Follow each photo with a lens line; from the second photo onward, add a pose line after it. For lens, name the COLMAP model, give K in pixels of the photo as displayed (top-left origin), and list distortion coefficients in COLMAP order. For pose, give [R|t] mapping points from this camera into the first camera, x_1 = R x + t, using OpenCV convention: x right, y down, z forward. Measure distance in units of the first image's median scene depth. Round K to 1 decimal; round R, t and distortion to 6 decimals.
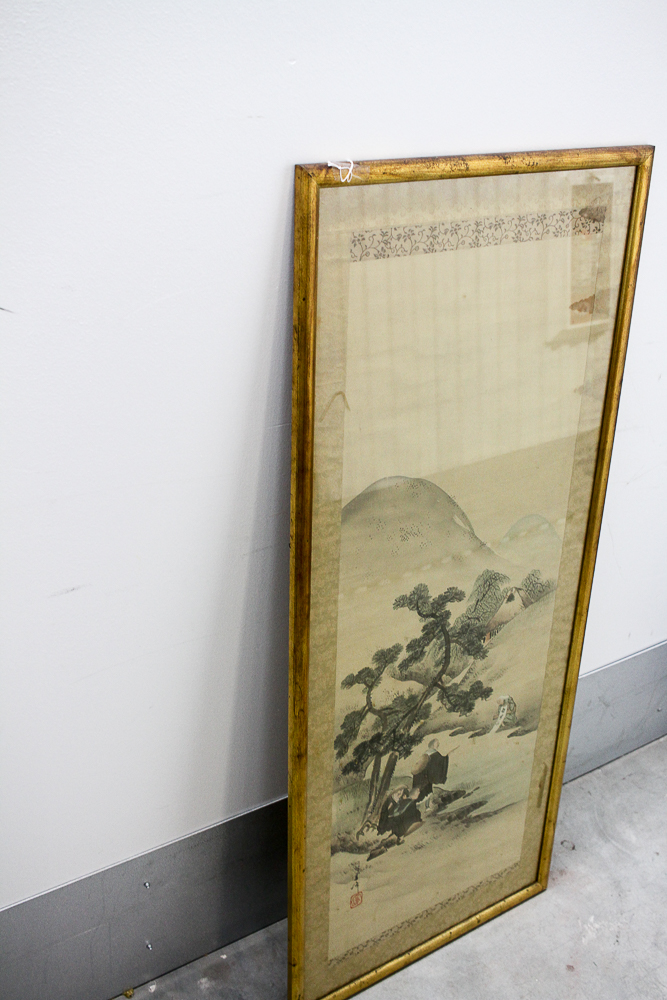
lens RADIAL K [[1114.2, 0, 333.5], [0, 1114.2, 500.0], [0, 0, 1]] dist [-0.128967, 0.119679]
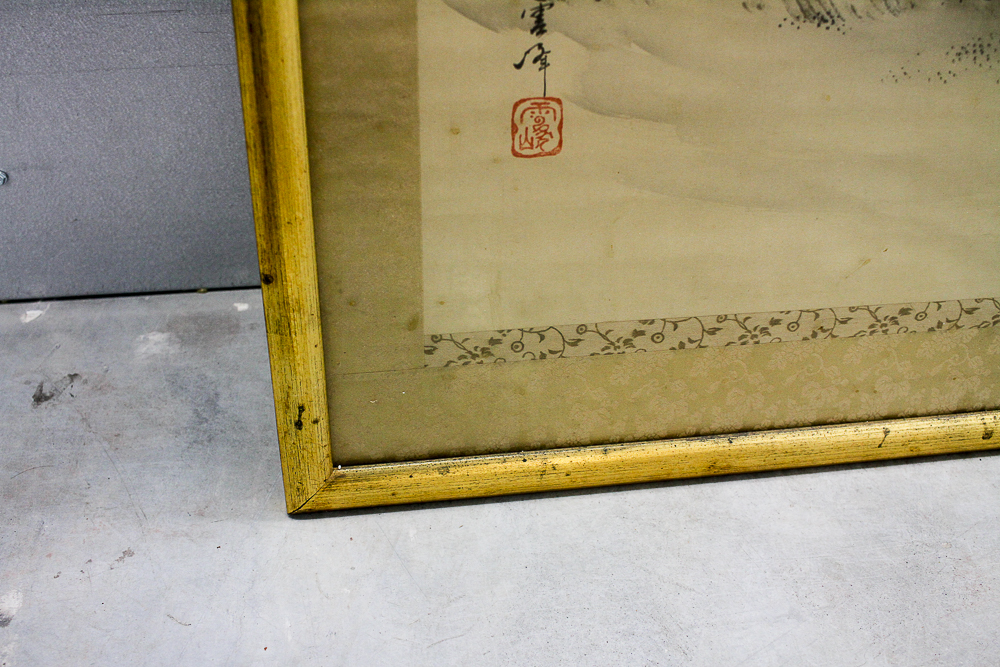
lens RADIAL K [[1114.2, 0, 484.1], [0, 1114.2, 334.8], [0, 0, 1]] dist [-0.128967, 0.119679]
pose [[0.896769, 0.242098, -0.370397, 0.135632], [-0.184539, 0.965406, 0.184219, 0.395876], [0.402183, -0.096849, 0.910423, 0.795256]]
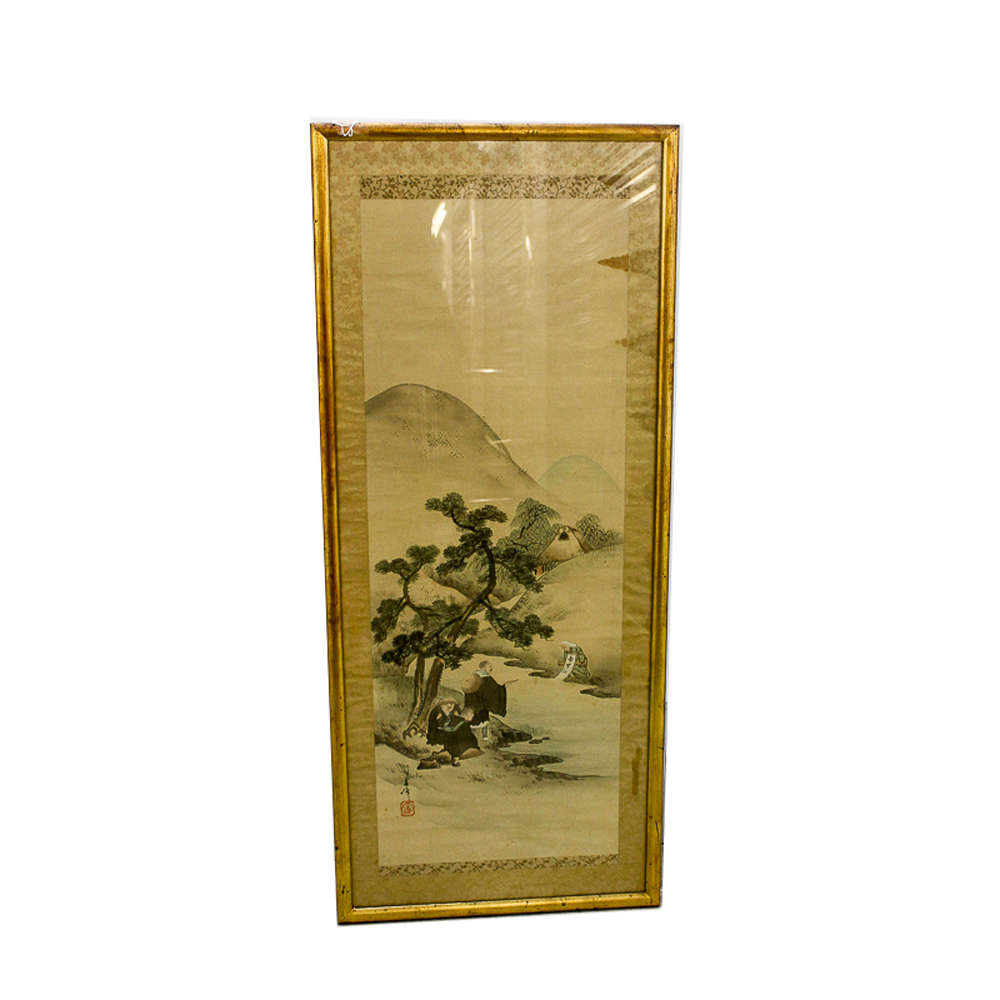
lens RADIAL K [[1447.6, 0, 500.0], [0, 1447.6, 500.0], [0, 0, 1]] dist [-0.130087, 0.053024]
pose [[0.878333, 0.083563, -0.470689, 0.799005], [-0.180036, 0.969932, -0.163762, 0.309075], [0.442852, 0.228579, 0.866968, -0.270577]]
